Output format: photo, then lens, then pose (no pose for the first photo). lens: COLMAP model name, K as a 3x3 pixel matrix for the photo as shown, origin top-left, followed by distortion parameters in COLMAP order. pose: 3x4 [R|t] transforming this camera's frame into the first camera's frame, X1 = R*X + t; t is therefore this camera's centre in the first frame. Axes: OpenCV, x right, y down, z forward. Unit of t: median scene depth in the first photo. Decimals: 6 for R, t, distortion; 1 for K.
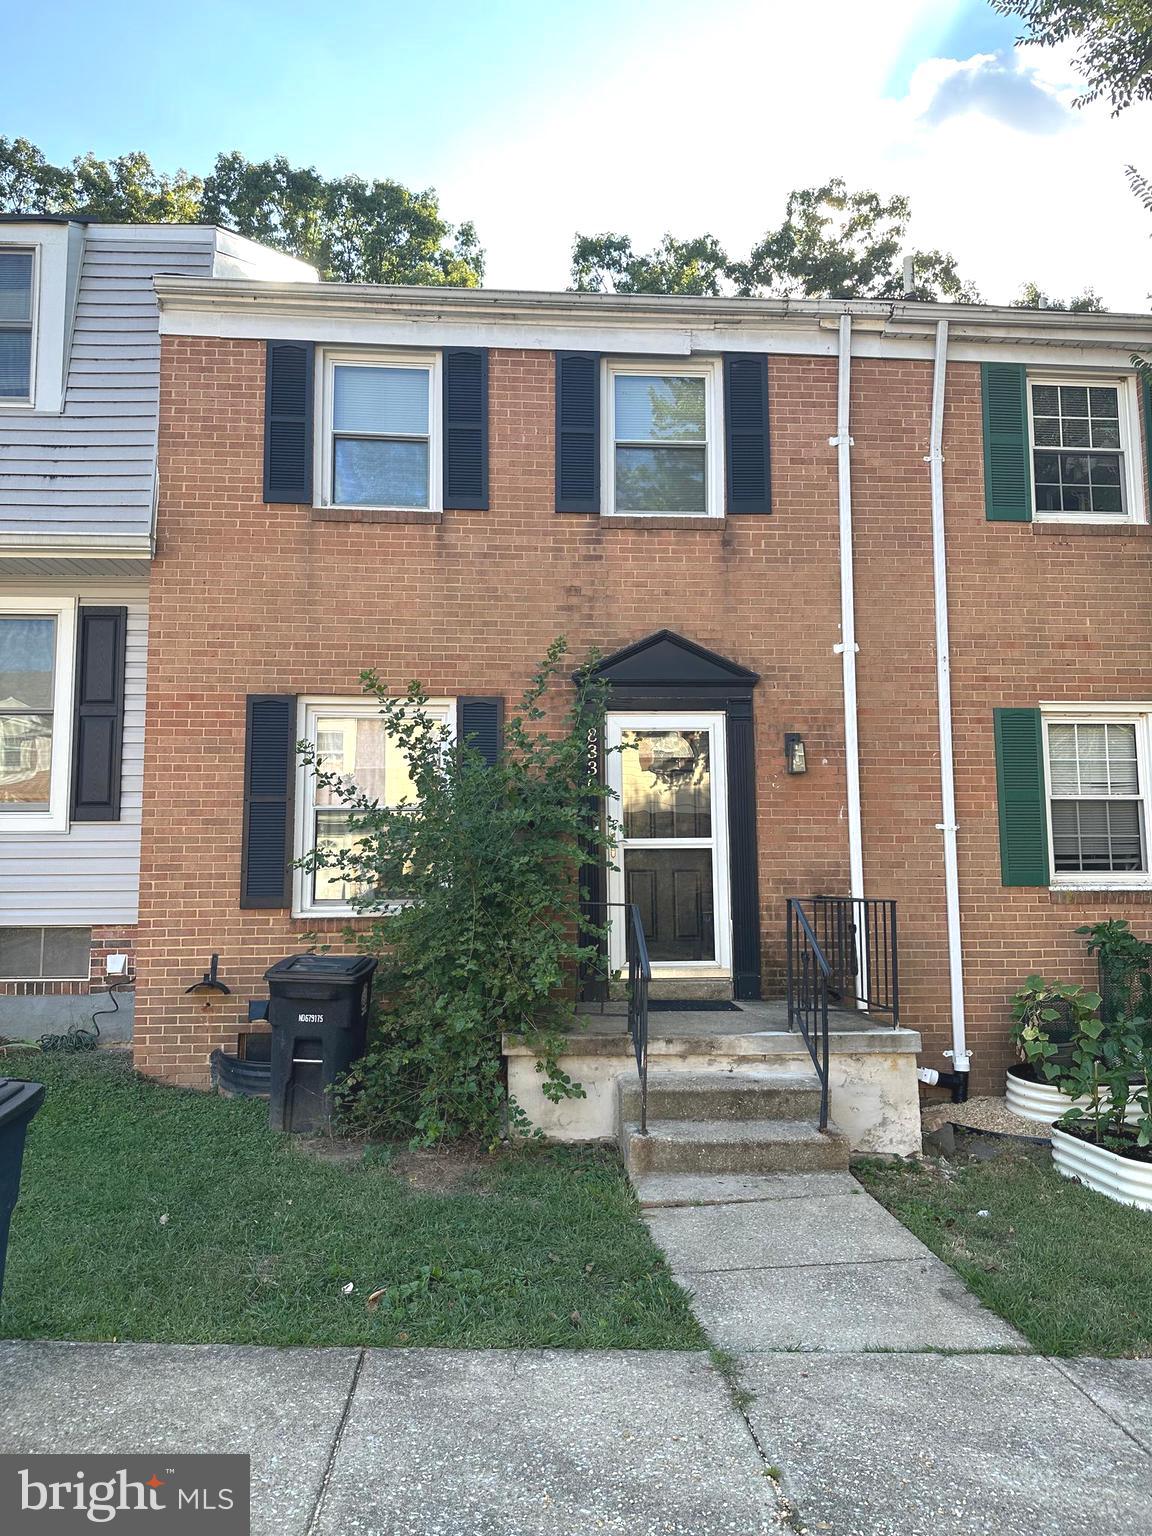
lens RADIAL K [[1071.4, 0, 572.3], [0, 1071.4, 757.4], [0, 0, 1]] dist [-0.013185, -0.001732]
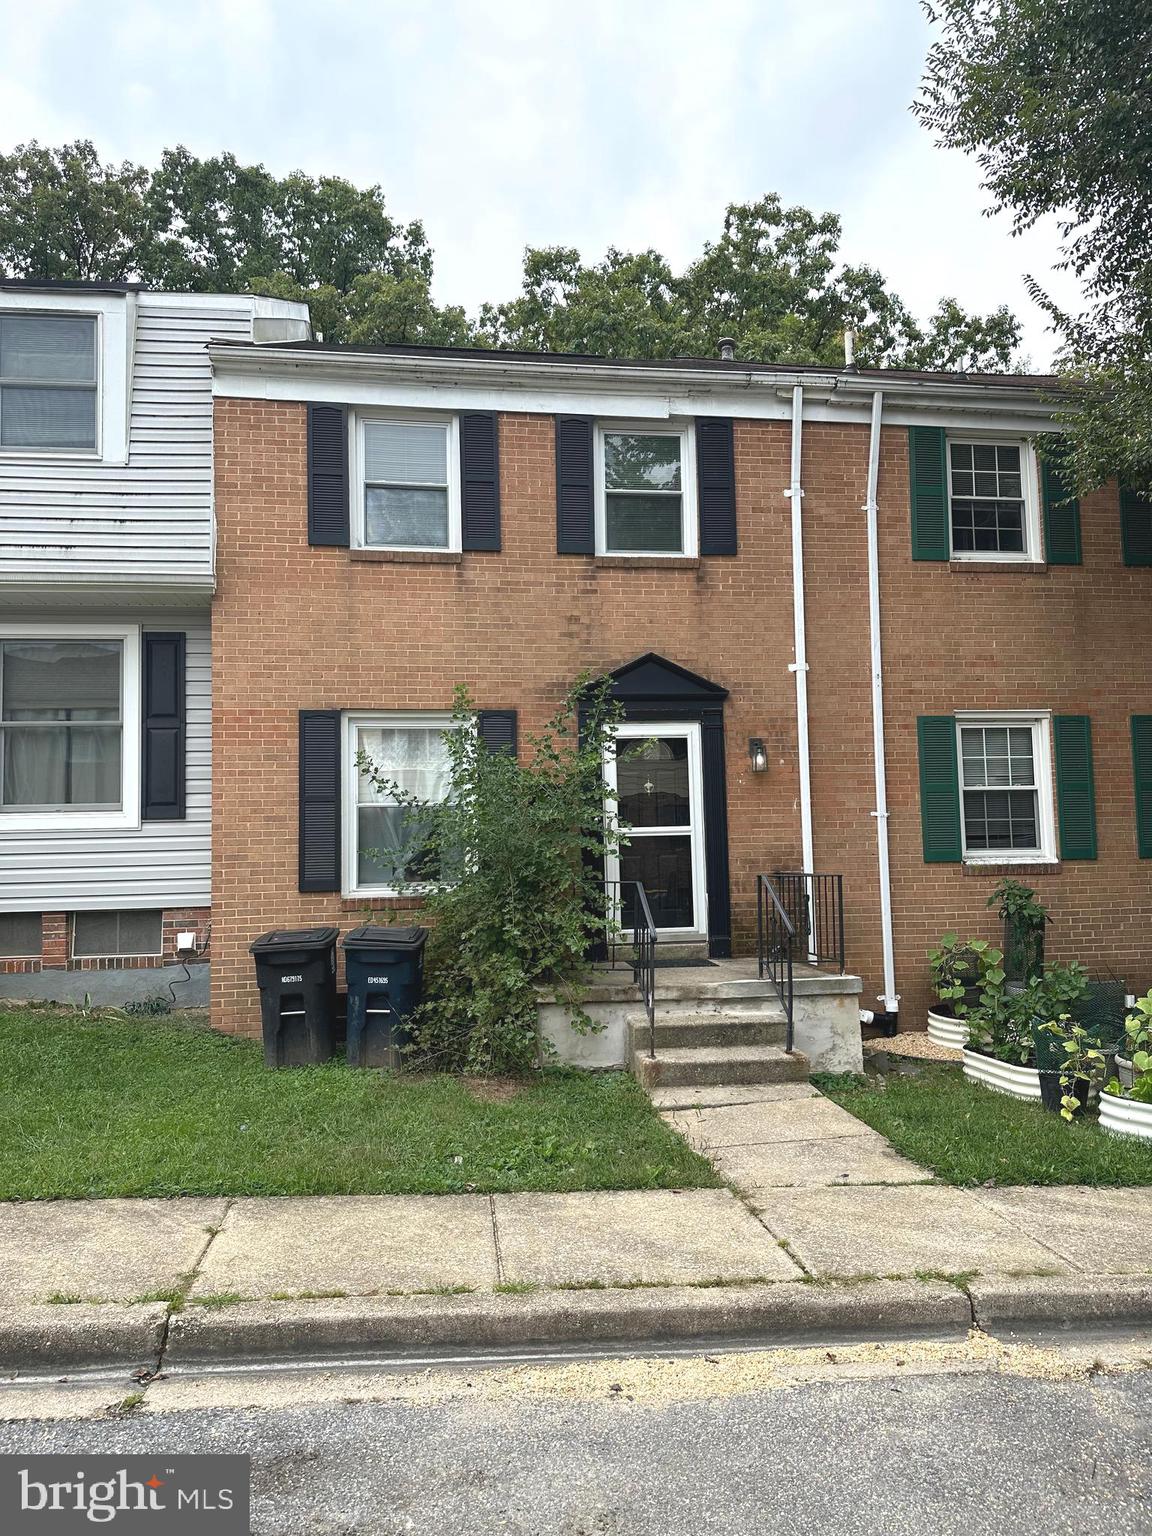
lens RADIAL K [[1071.4, 0, 579.1], [0, 1071.4, 775.8], [0, 0, 1]] dist [-0.013185, -0.001732]
pose [[0.997335, -0.010022, 0.072261, -0.080528], [0.007443, 0.999329, 0.035874, -0.025607], [-0.072572, -0.035240, 0.996740, -0.191682]]
